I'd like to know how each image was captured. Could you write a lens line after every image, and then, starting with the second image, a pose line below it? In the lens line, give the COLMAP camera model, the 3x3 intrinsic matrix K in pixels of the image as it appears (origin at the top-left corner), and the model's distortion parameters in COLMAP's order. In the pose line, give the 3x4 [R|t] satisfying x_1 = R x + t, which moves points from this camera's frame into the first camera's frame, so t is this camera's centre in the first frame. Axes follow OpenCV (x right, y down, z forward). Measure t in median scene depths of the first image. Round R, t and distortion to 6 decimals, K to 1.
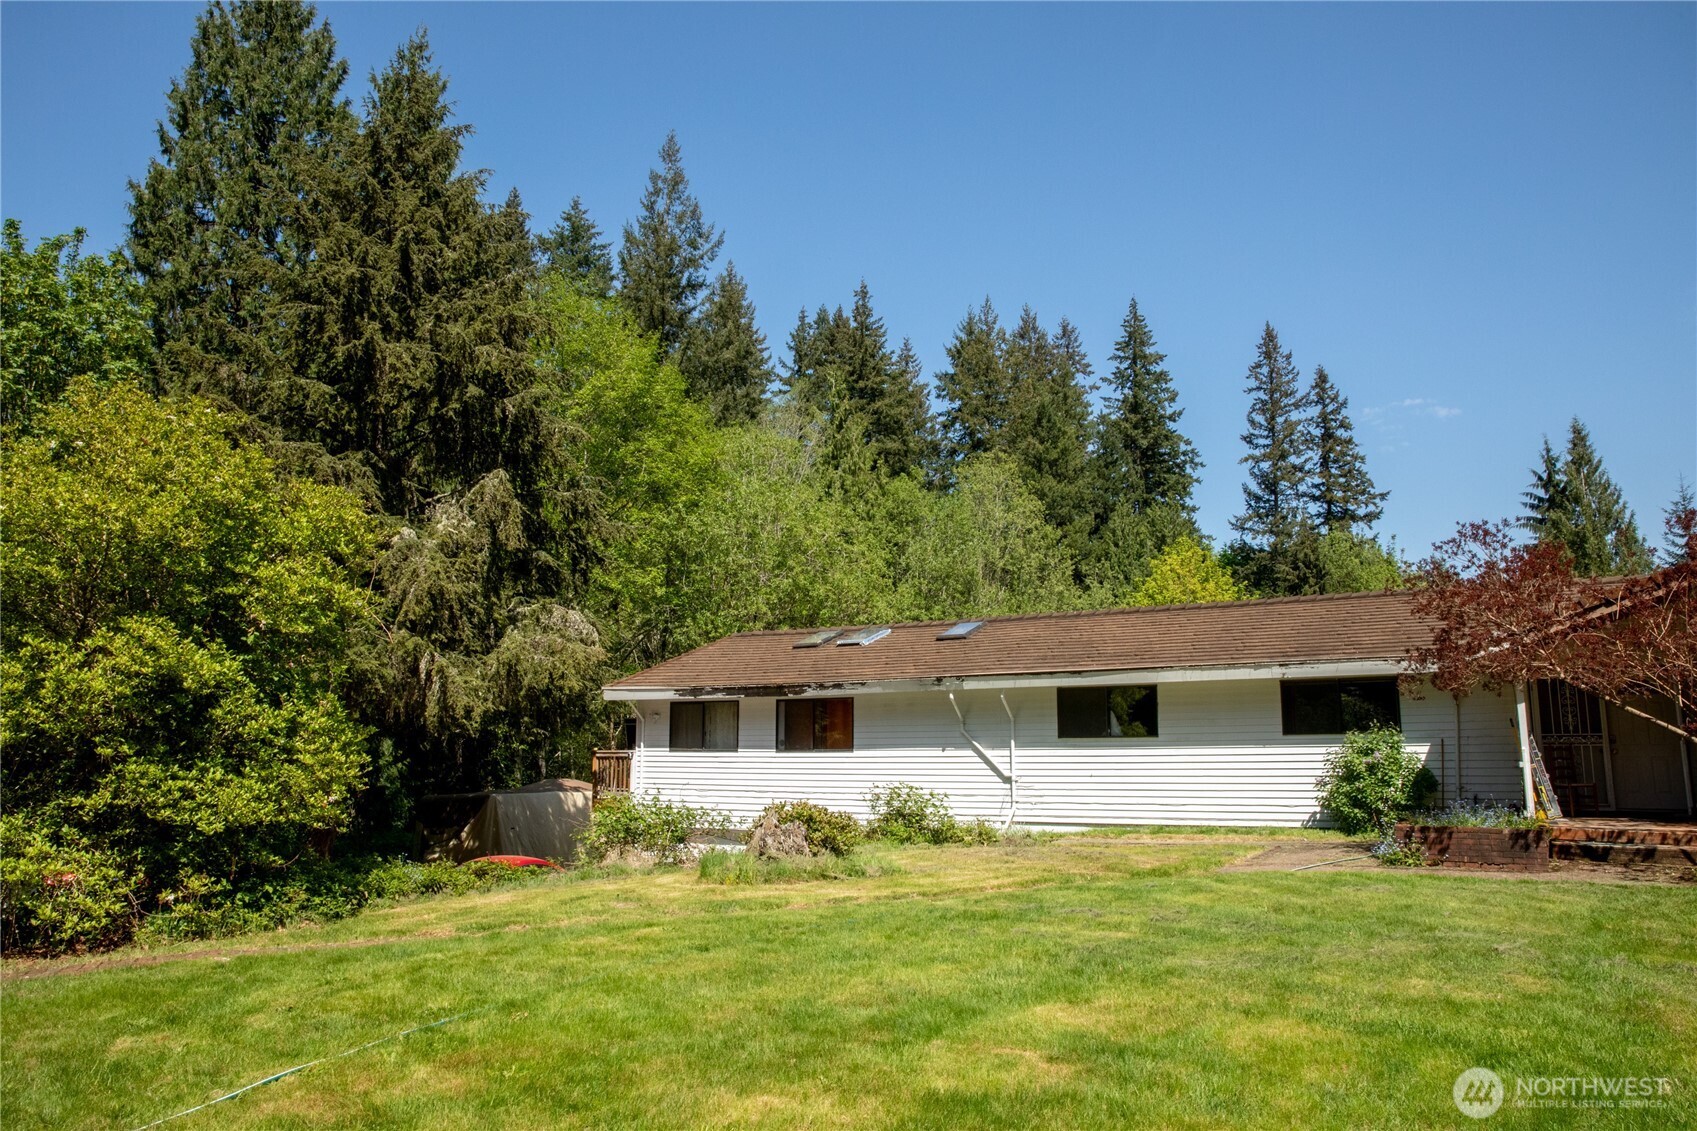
lens RADIAL K [[1157.2, 0, 845.3], [0, 1157.2, 567.2], [0, 0, 1]] dist [-0.108829, 0.088462]
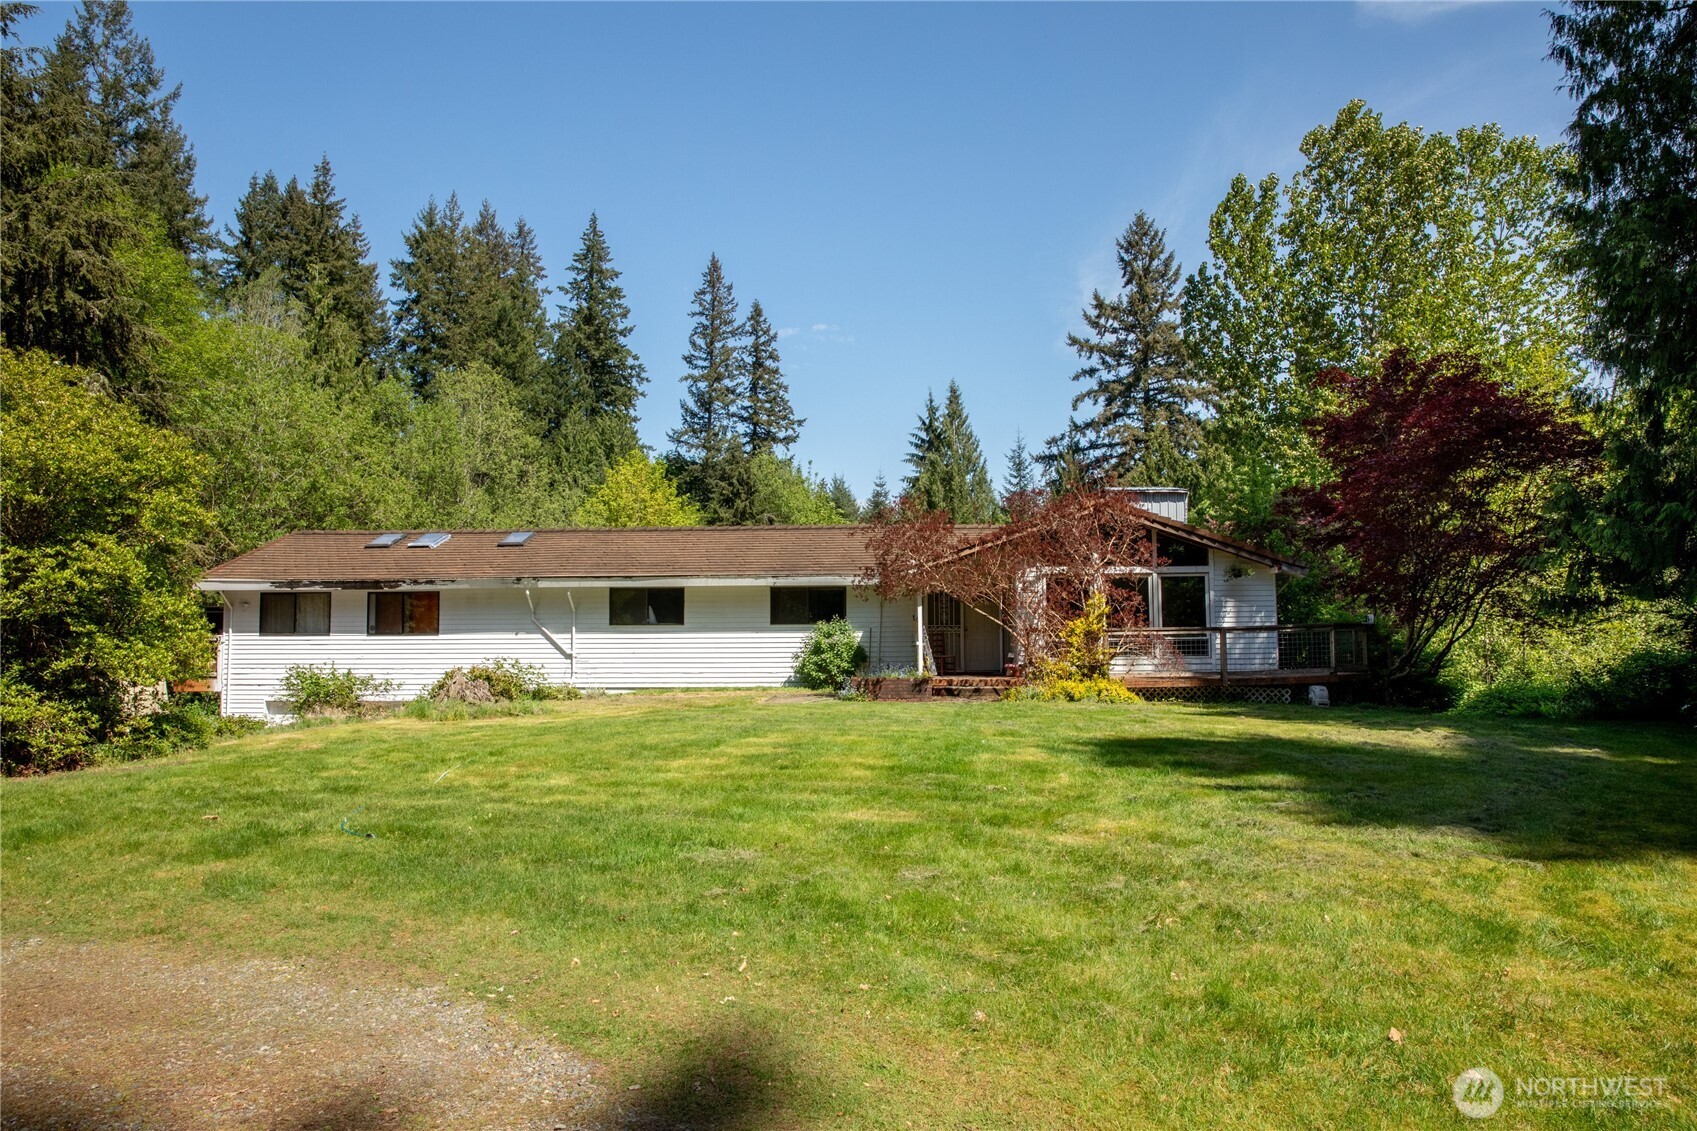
lens RADIAL K [[1157.2, 0, 845.3], [0, 1157.2, 567.2], [0, 0, 1]] dist [-0.108829, 0.088462]
pose [[0.877448, 0.026331, 0.478949, -0.044381], [-0.069973, 0.994837, 0.073501, -0.007470], [-0.474541, -0.098007, 0.874760, -0.060831]]
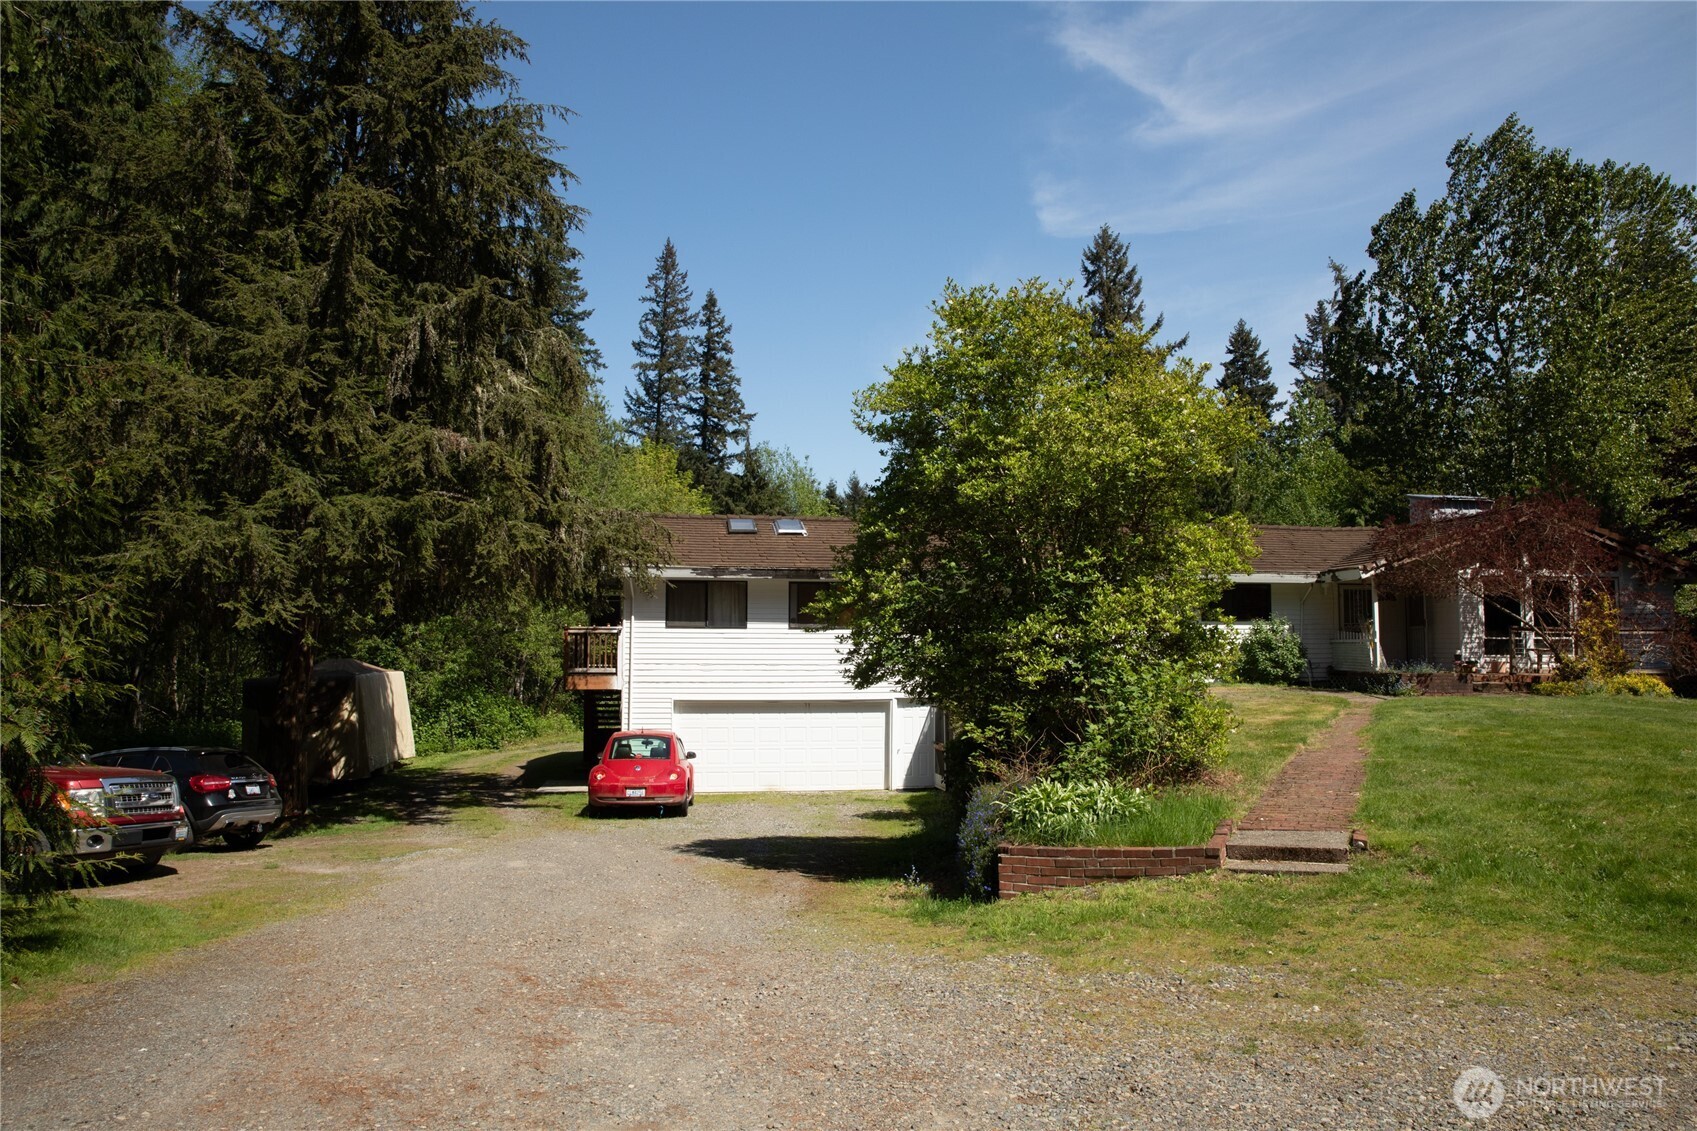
lens RADIAL K [[1157.2, 0, 845.3], [0, 1157.2, 567.2], [0, 0, 1]] dist [-0.108829, 0.088462]
pose [[0.793485, 0.042862, 0.607079, -0.160025], [-0.100818, 0.992992, 0.061666, 0.006469], [-0.600181, -0.110135, 0.792245, 0.022124]]
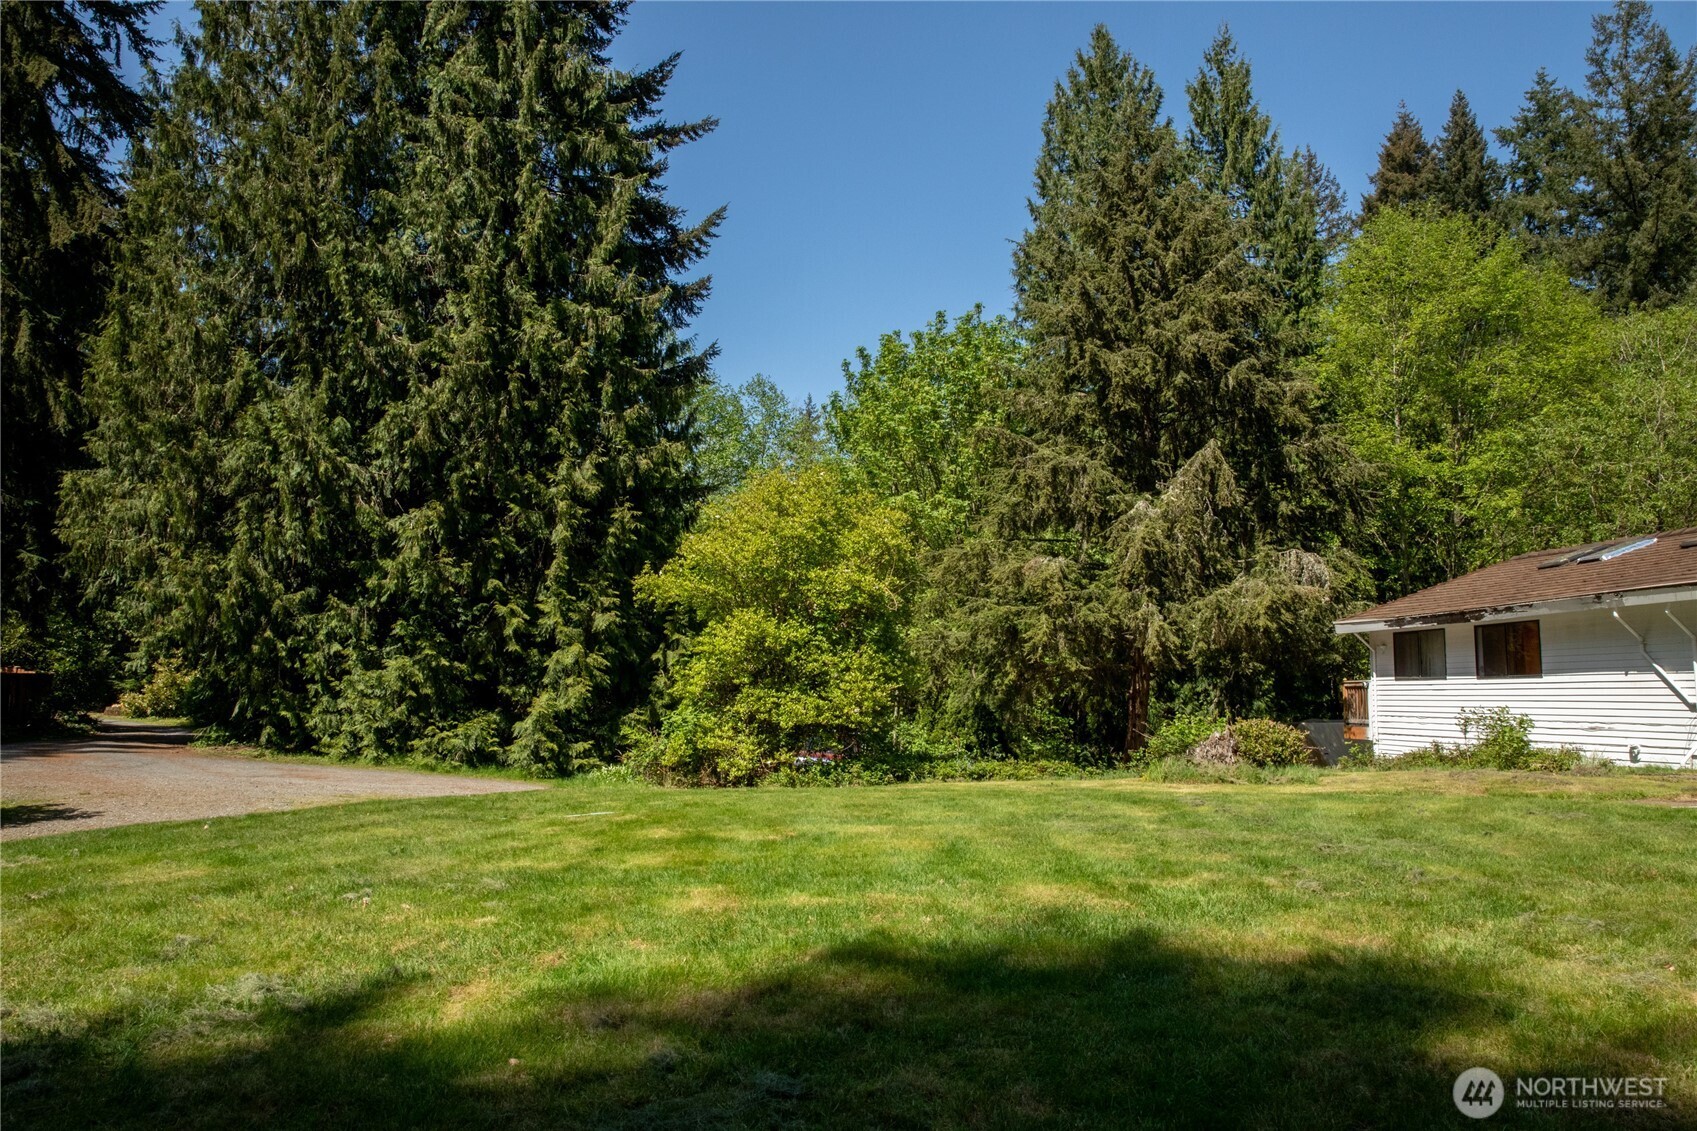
lens RADIAL K [[1157.2, 0, 845.3], [0, 1157.2, 567.2], [0, 0, 1]] dist [-0.108829, 0.088462]
pose [[0.611379, -0.085666, -0.786687, 0.086785], [0.126153, 0.991961, -0.009979, 0.001670], [0.781218, -0.093142, 0.617271, -0.001535]]
